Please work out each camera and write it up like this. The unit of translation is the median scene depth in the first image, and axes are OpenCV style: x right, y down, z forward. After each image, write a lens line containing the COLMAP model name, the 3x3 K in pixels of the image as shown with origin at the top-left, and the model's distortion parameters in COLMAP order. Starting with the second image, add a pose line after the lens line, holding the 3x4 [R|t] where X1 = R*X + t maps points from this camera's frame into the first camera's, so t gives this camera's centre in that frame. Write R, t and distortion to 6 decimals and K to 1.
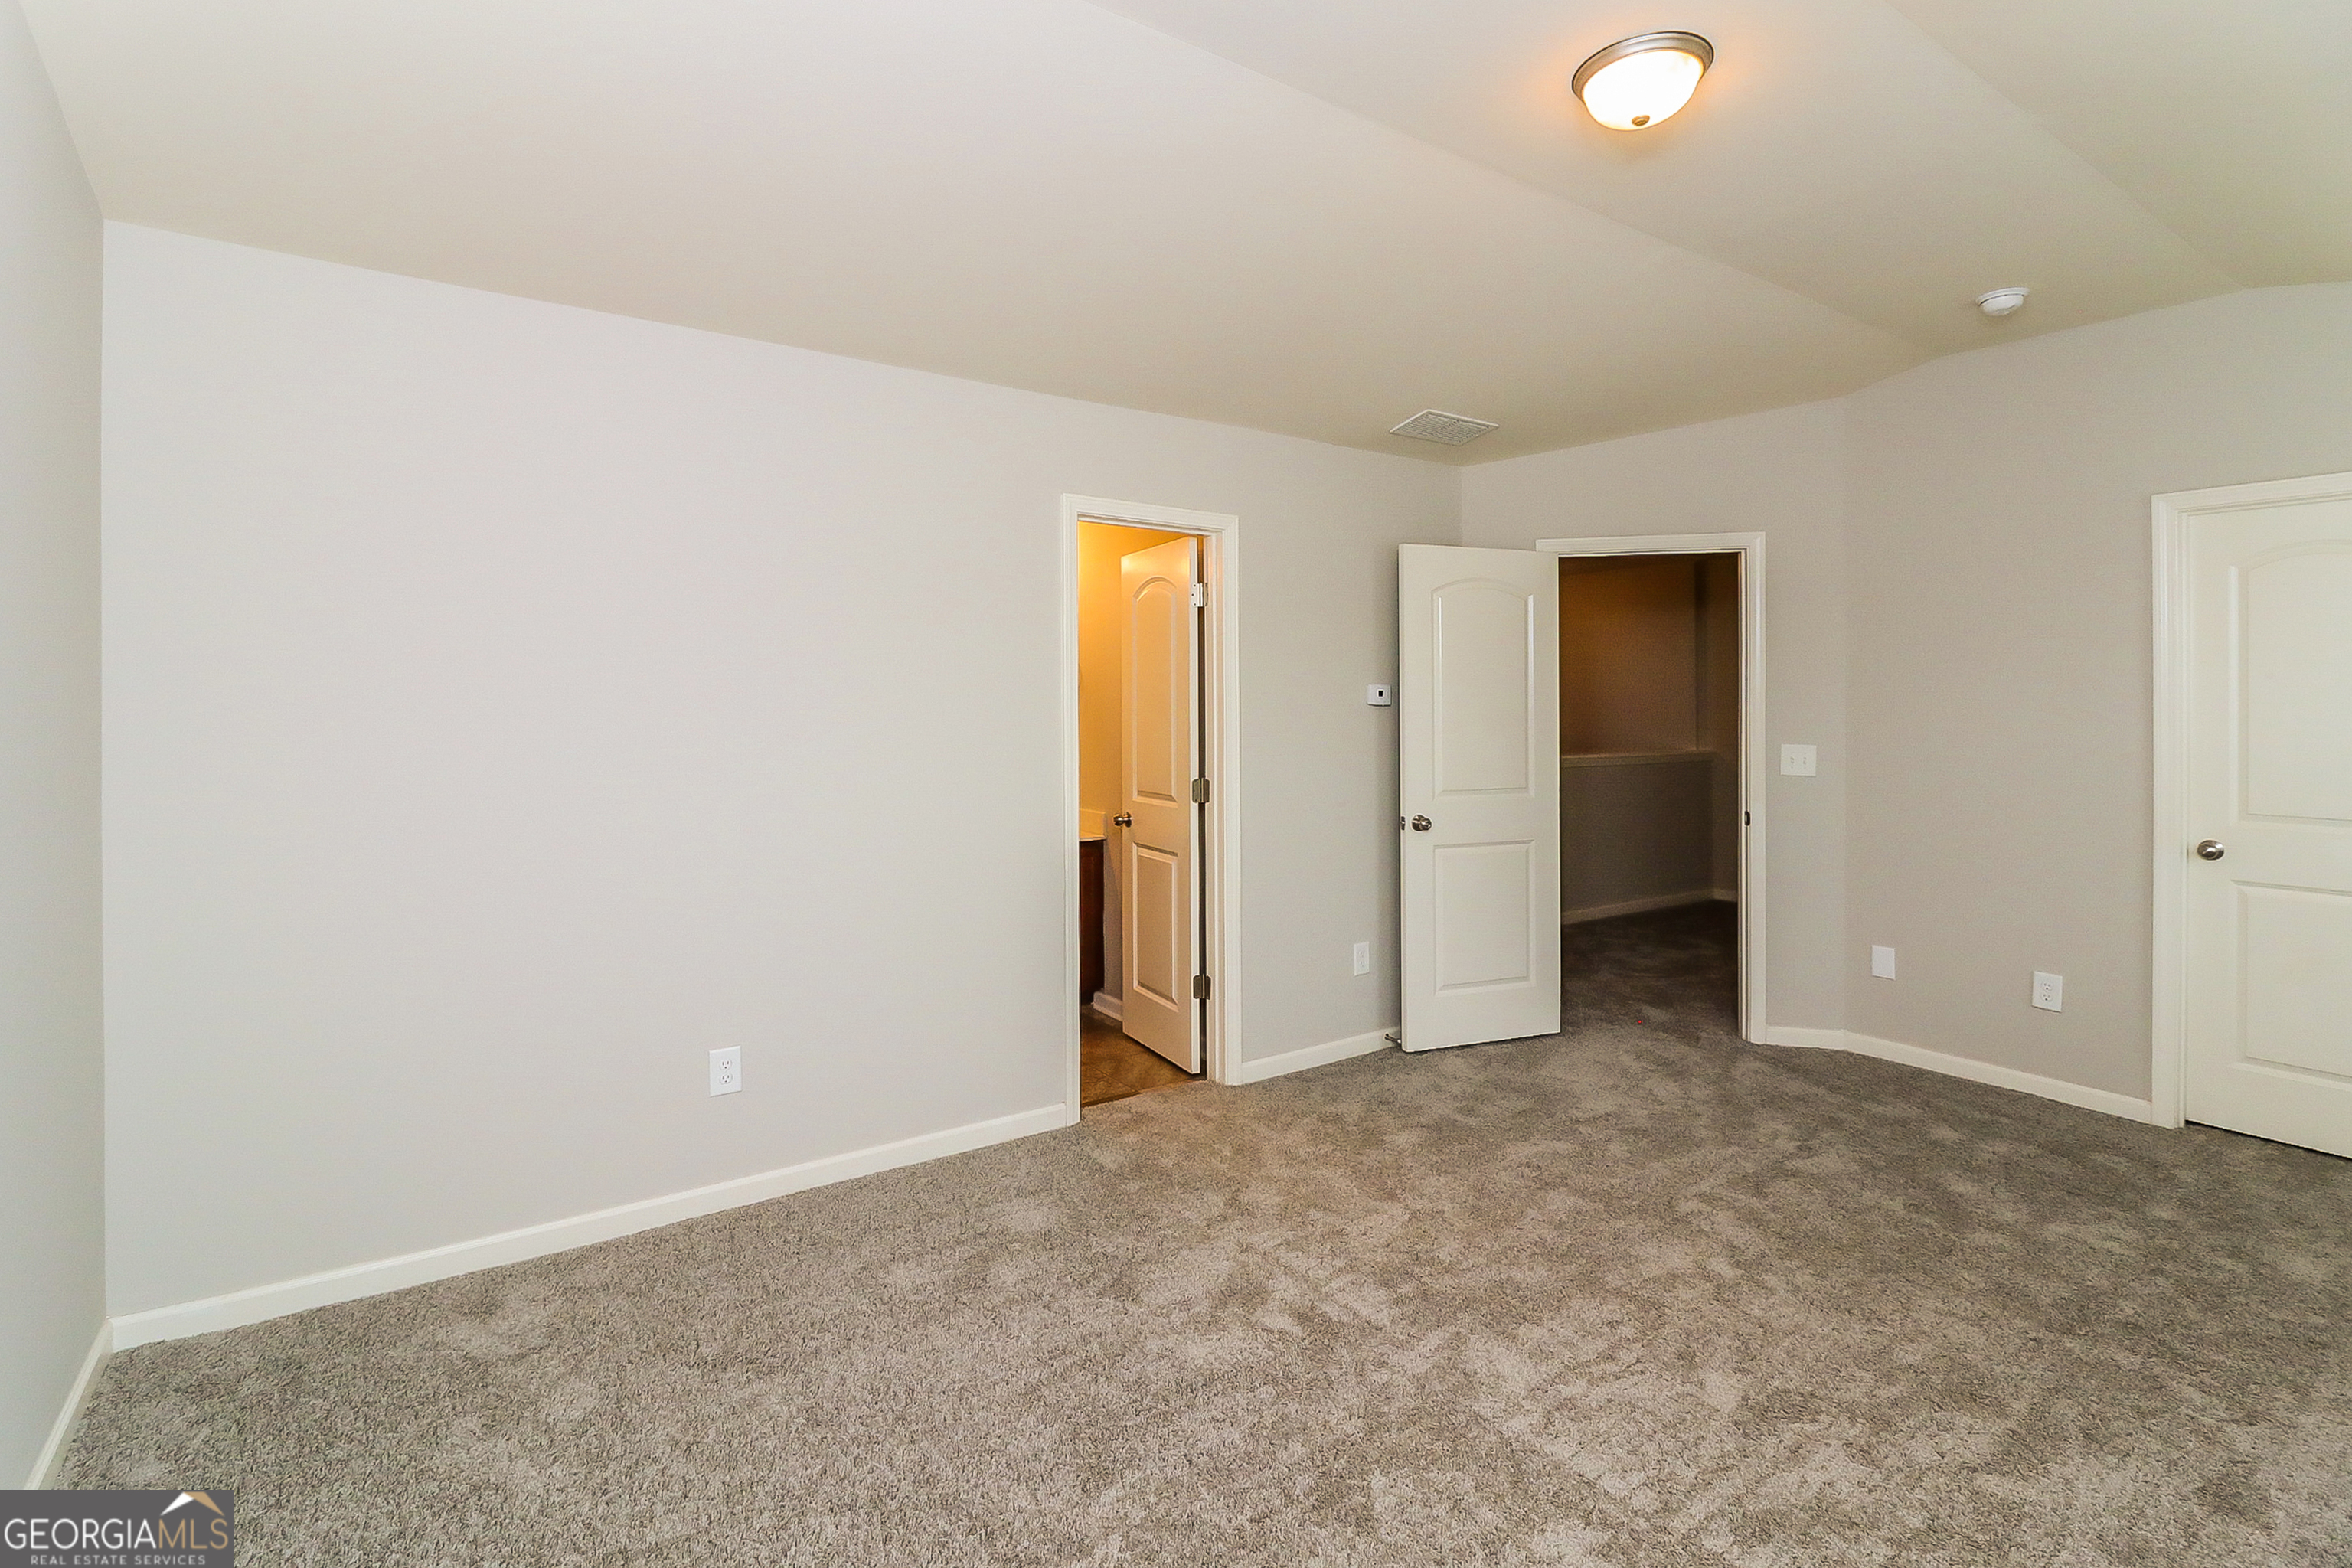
lens RADIAL K [[1089.4, 0, 1161.7], [0, 1089.4, 726.6], [0, 0, 1]] dist [0.021573, -0.016477]
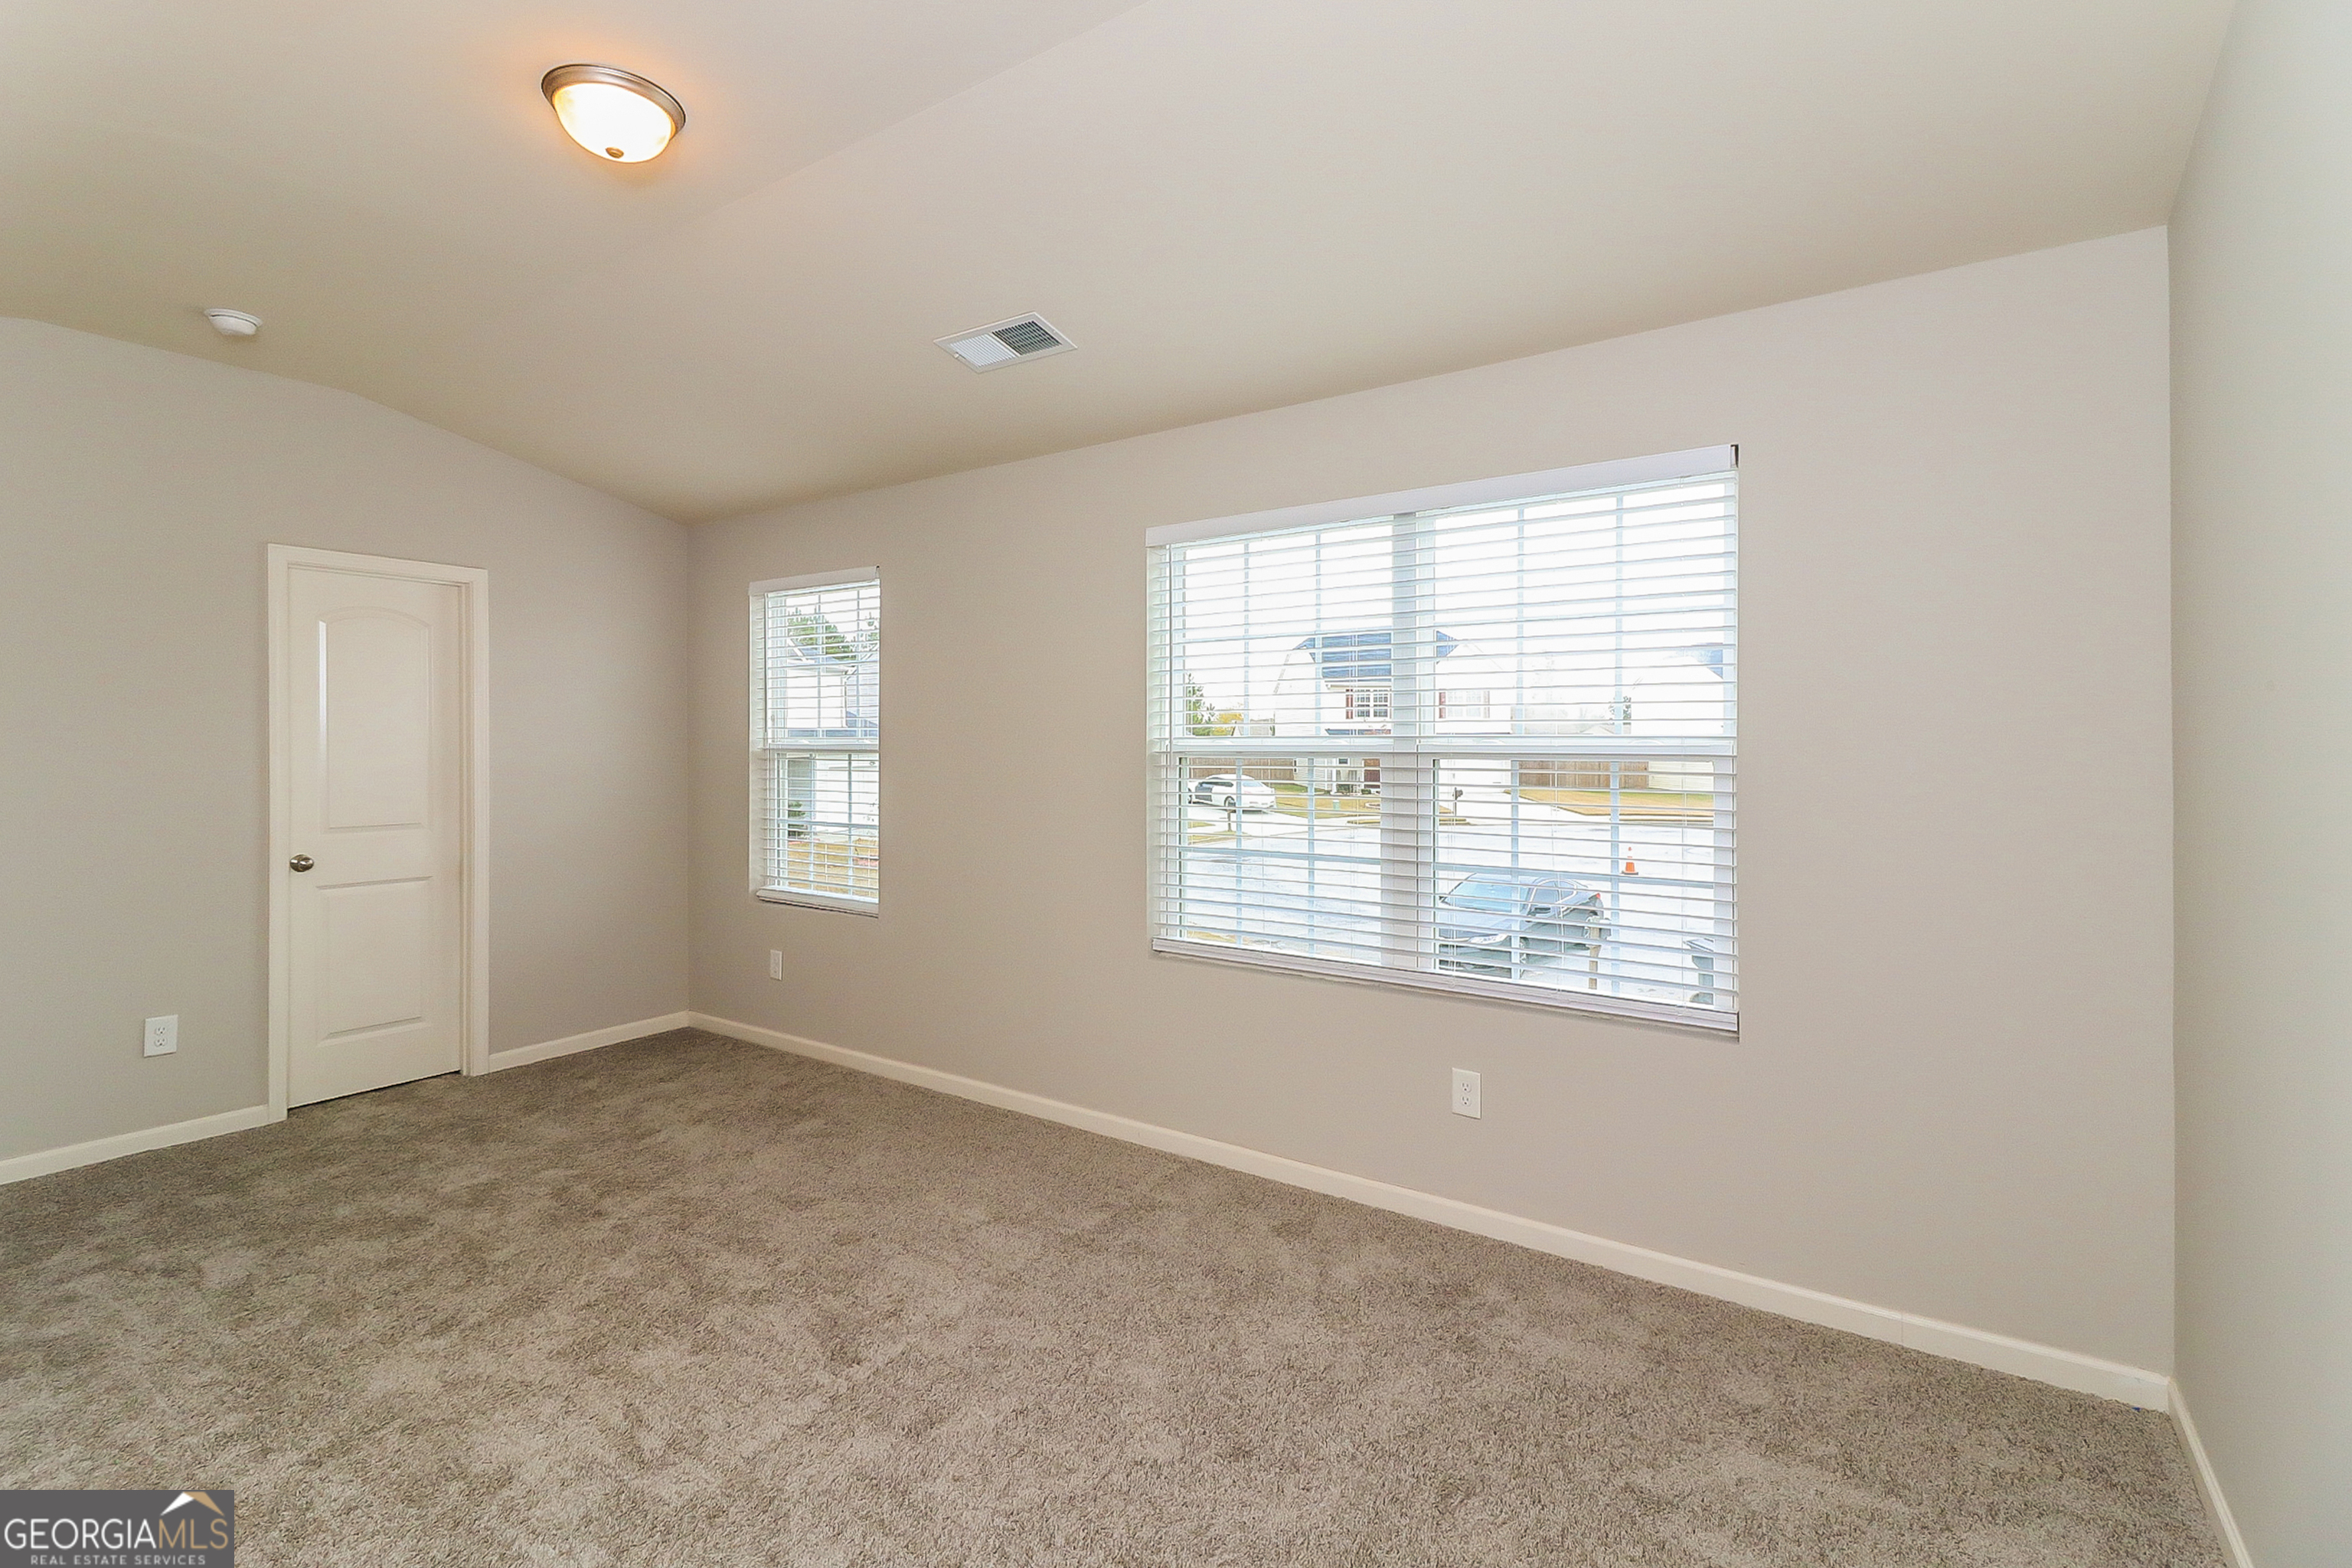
lens RADIAL K [[1089.4, 0, 1161.7], [0, 1089.4, 726.6], [0, 0, 1]] dist [0.021573, -0.016477]
pose [[-0.380282, 0.013418, 0.924773, -0.456092], [0.017009, 0.999827, -0.007513, -0.005853], [-0.924714, 0.012872, -0.380444, 0.620419]]
